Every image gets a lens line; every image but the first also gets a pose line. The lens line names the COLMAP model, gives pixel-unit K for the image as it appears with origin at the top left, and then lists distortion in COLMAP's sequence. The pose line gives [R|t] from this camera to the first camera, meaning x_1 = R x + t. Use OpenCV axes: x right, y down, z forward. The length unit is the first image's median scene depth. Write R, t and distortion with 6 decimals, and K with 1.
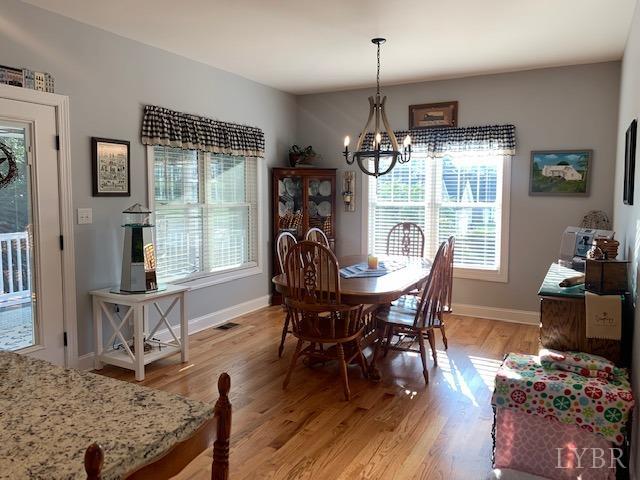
lens RADIAL K [[484.2, 0, 321.1], [0, 484.2, 240.5], [0, 0, 1]] dist [0.039387, -0.046855]
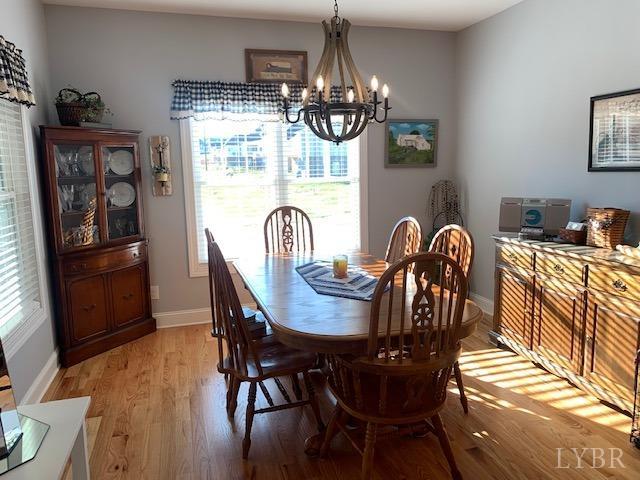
lens RADIAL K [[484.2, 0, 319.0], [0, 484.2, 234.7], [0, 0, 1]] dist [0.039387, -0.046855]
pose [[0.703723, -0.119756, 0.700309, -0.327704], [0.090379, 0.992773, 0.078949, -0.049491], [-0.704703, 0.007735, 0.709461, 0.443636]]
